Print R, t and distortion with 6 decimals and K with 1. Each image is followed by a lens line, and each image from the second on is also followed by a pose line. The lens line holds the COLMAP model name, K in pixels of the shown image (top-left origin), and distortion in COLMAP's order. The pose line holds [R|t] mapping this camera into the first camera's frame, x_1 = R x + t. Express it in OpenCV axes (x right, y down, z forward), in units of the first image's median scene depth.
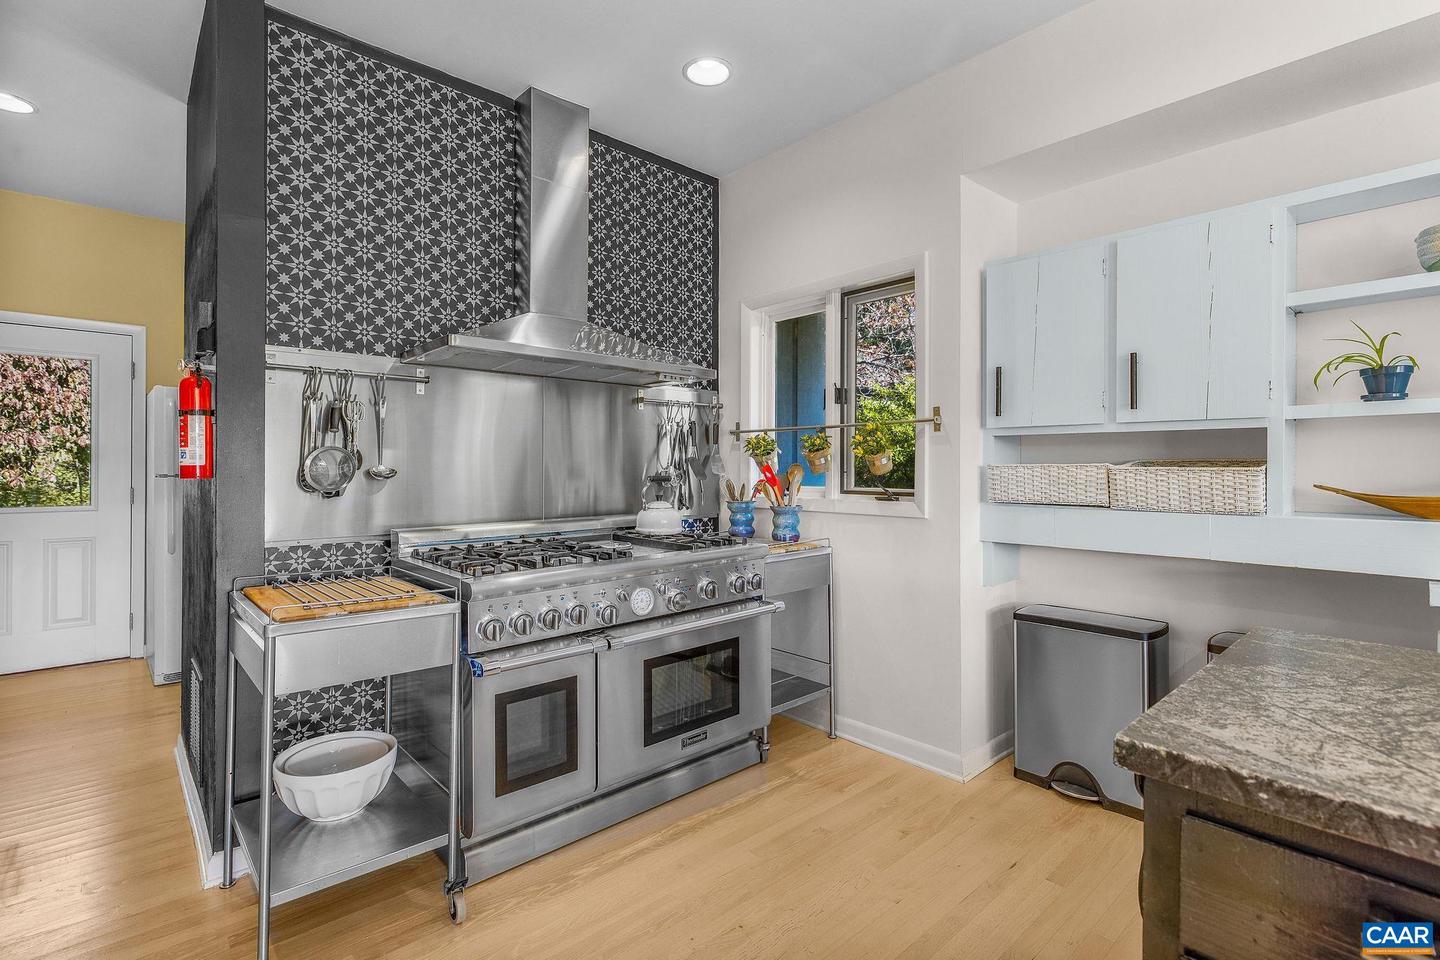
lens RADIAL K [[692.4, 0, 717.4], [0, 692.4, 461.2], [0, 0, 1]] dist [-0.006690, -0.000330]
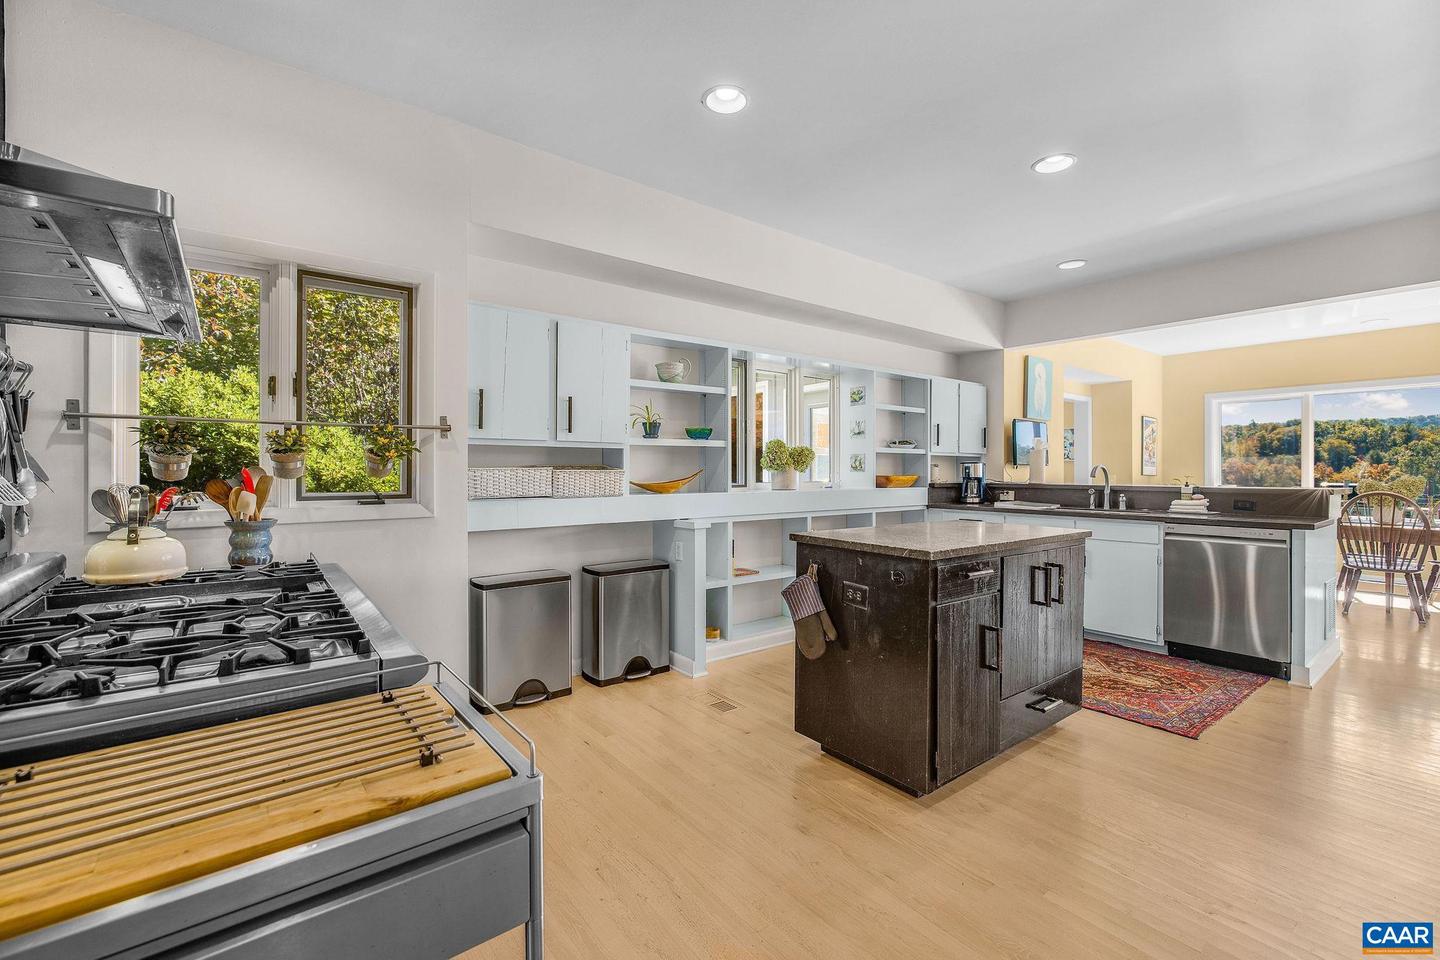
lens RADIAL K [[615.9, 0, 716.0], [0, 615.9, 474.9], [0, 0, 1]] dist [-0.011878, 0.005025]
pose [[0.063058, -0.007639, 0.997981, -0.726303], [-0.005846, 0.999951, 0.008023, 0.006158], [-0.997993, -0.006340, 0.063010, 0.558021]]
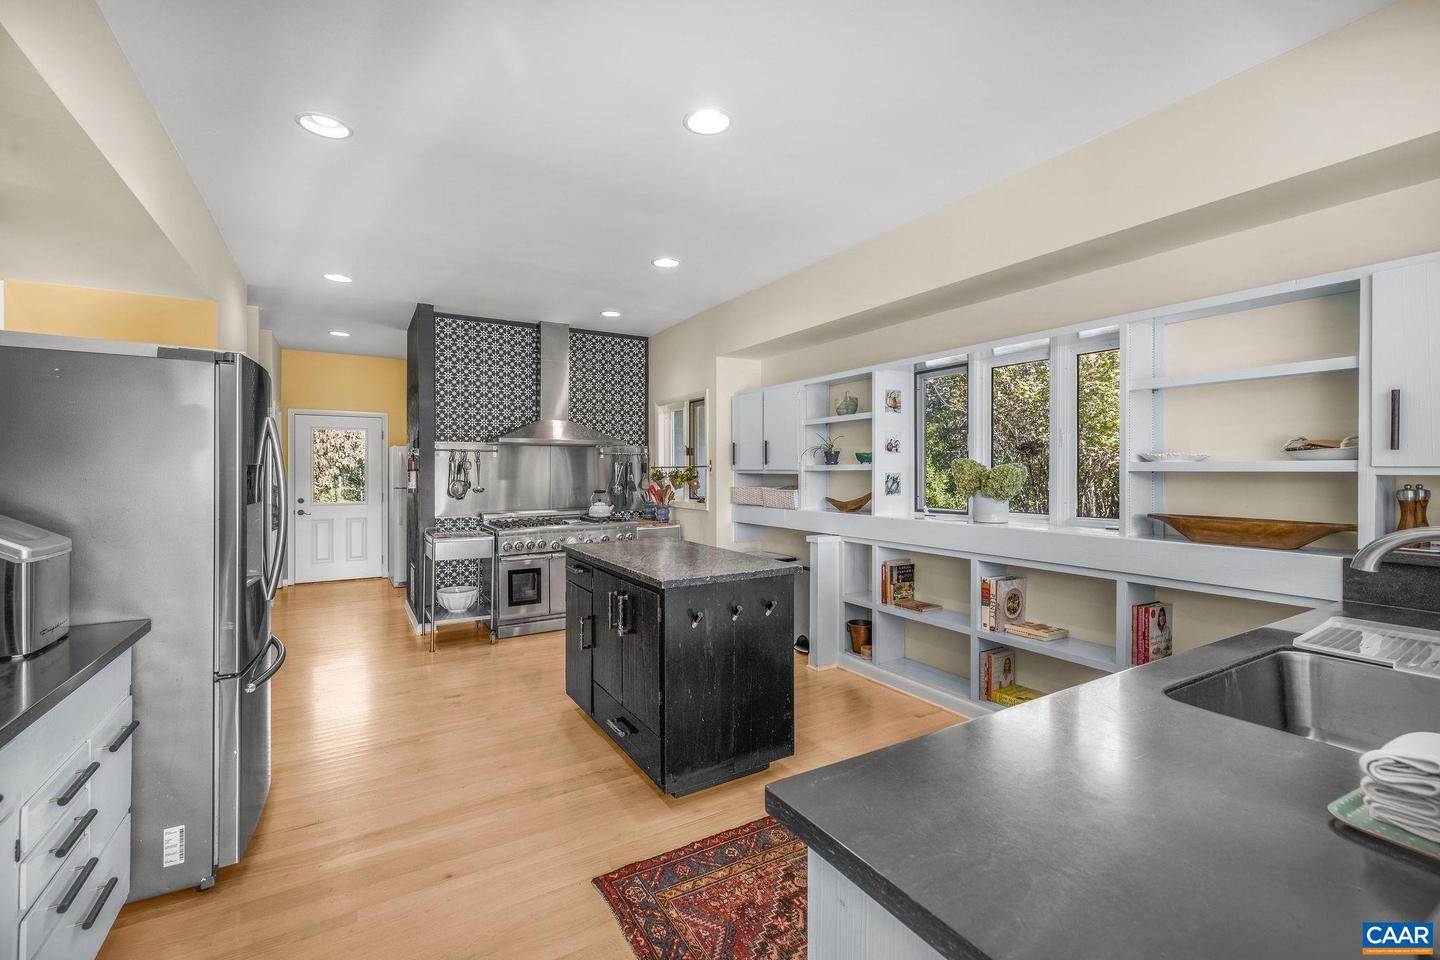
lens RADIAL K [[615.9, 0, 706.9], [0, 615.9, 470.8], [0, 0, 1]] dist [-0.011878, 0.005025]
pose [[0.981357, -0.002208, -0.192184, 0.769555], [0.003424, 0.999976, 0.005993, -0.063667], [0.192166, -0.006539, 0.981341, -1.046556]]
